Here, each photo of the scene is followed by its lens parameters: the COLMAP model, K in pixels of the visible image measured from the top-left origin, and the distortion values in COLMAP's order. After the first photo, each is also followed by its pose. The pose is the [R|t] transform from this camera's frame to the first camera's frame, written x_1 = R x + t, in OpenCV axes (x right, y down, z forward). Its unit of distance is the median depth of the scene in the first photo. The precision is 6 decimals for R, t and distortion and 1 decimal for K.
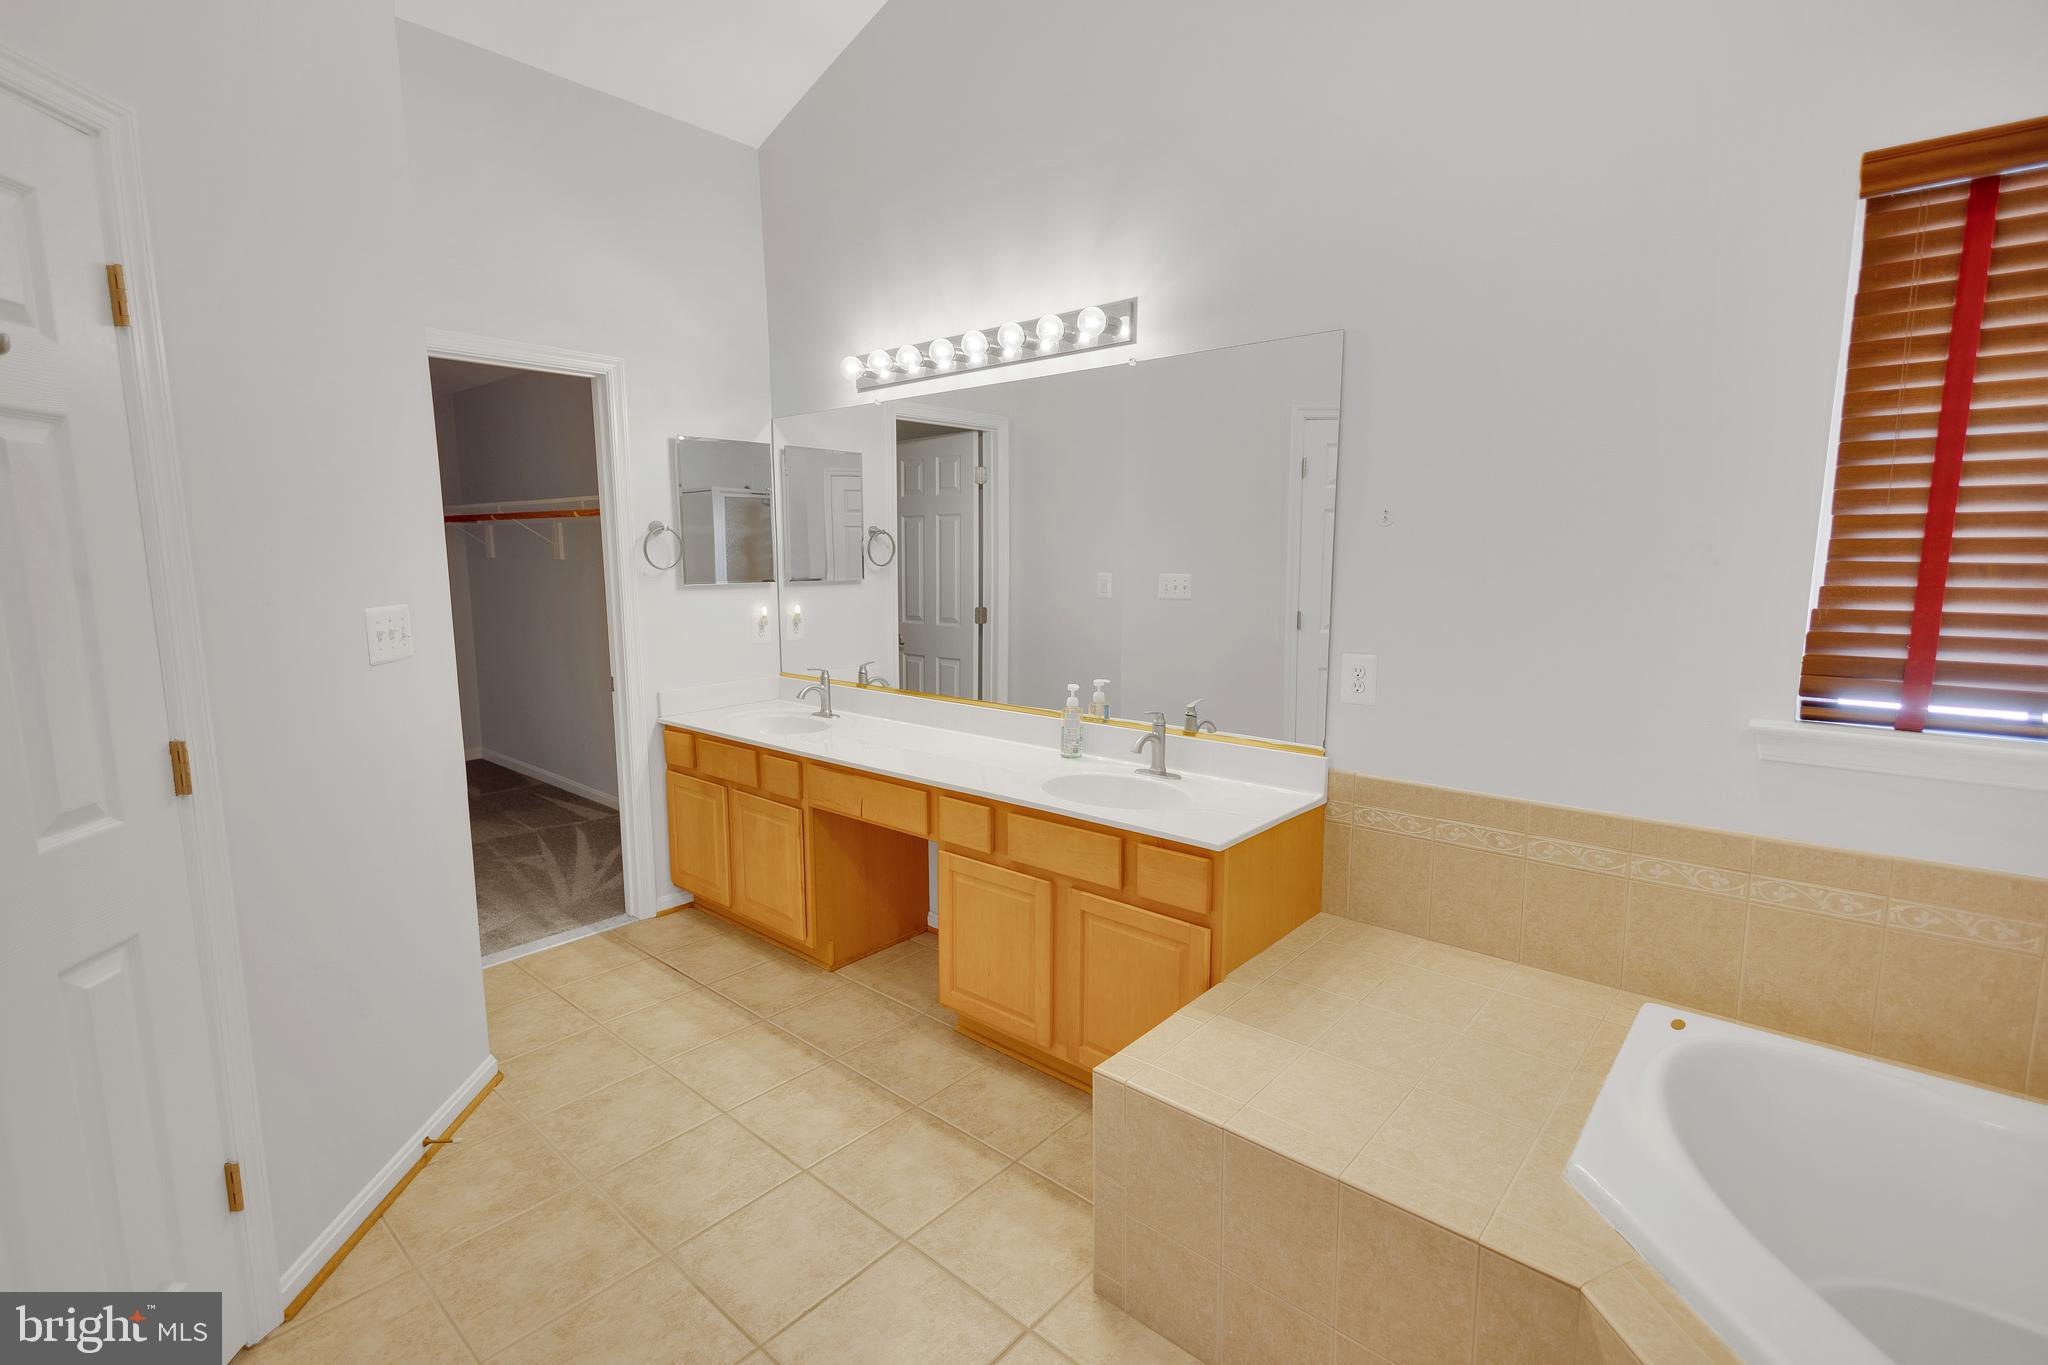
lens RADIAL K [[944.9, 0, 1024.0], [0, 944.9, 682.5], [0, 0, 1]] dist [0.017853, -0.005620]
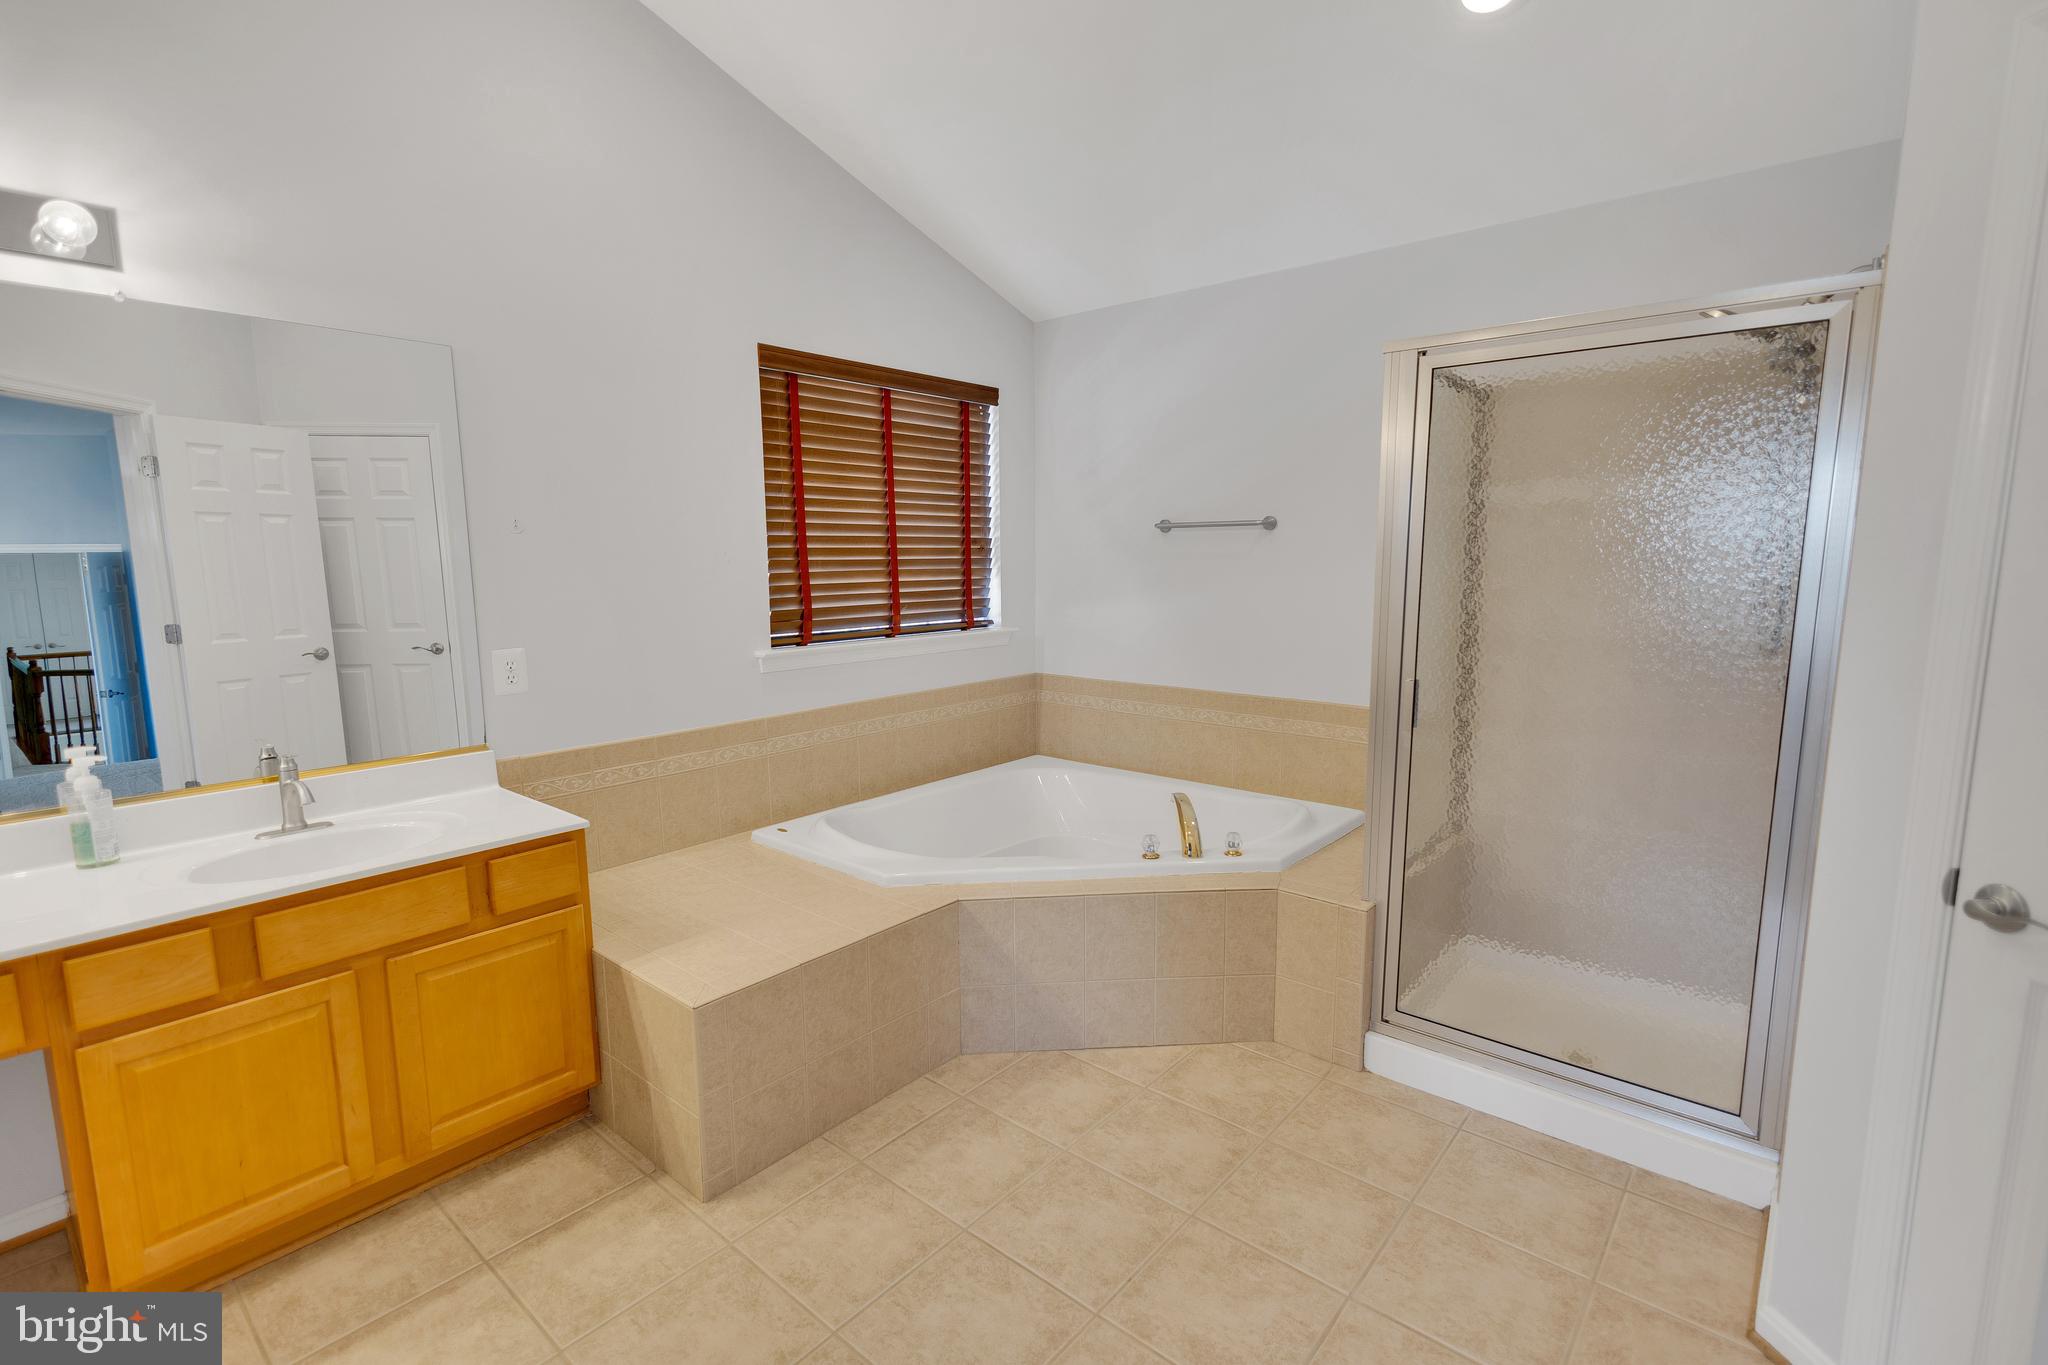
lens RADIAL K [[944.9, 0, 1024.0], [0, 944.9, 682.5], [0, 0, 1]] dist [0.017853, -0.005620]
pose [[-0.014678, -0.133080, 0.990997, -0.791630], [0.149197, 0.979717, 0.133775, -0.052037], [-0.988699, 0.149817, 0.005475, 0.426564]]
